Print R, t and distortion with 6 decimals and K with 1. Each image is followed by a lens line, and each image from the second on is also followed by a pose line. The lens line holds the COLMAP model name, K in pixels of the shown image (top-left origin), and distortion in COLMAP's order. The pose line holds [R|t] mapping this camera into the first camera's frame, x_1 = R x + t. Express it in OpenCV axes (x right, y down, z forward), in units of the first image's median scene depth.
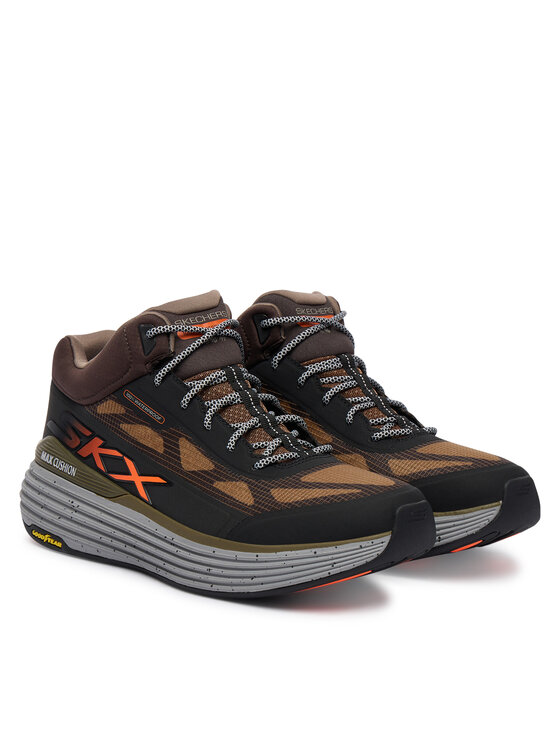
lens RADIAL K [[1699.7, 0, 279.3], [0, 1699.7, 373.7], [0, 0, 1]] dist [0.594227, 0.000000]
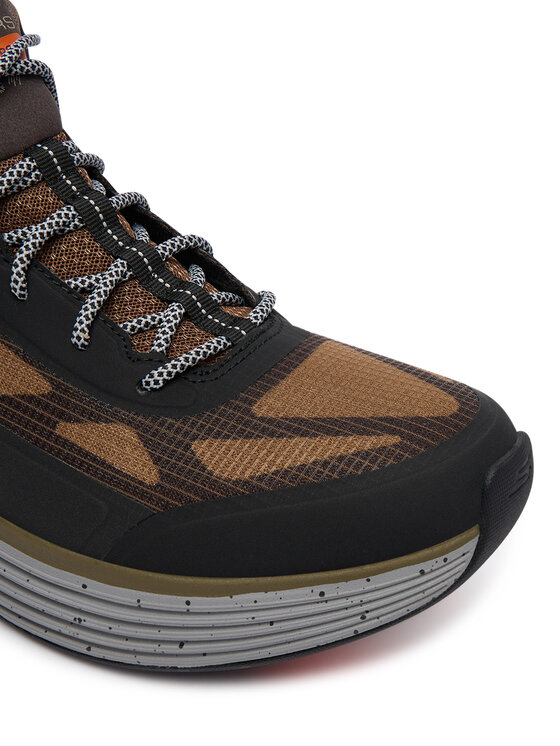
lens RADIAL K [[1026.3, 0, 277.8], [0, 1026.3, 374.4], [0, 0, 1]] dist [-0.050620, 0.000000]
pose [[0.961182, -0.143941, 0.235393, -0.044848], [0.046792, 0.925817, 0.375064, -0.050992], [-0.271918, -0.349490, 0.896614, 0.757322]]
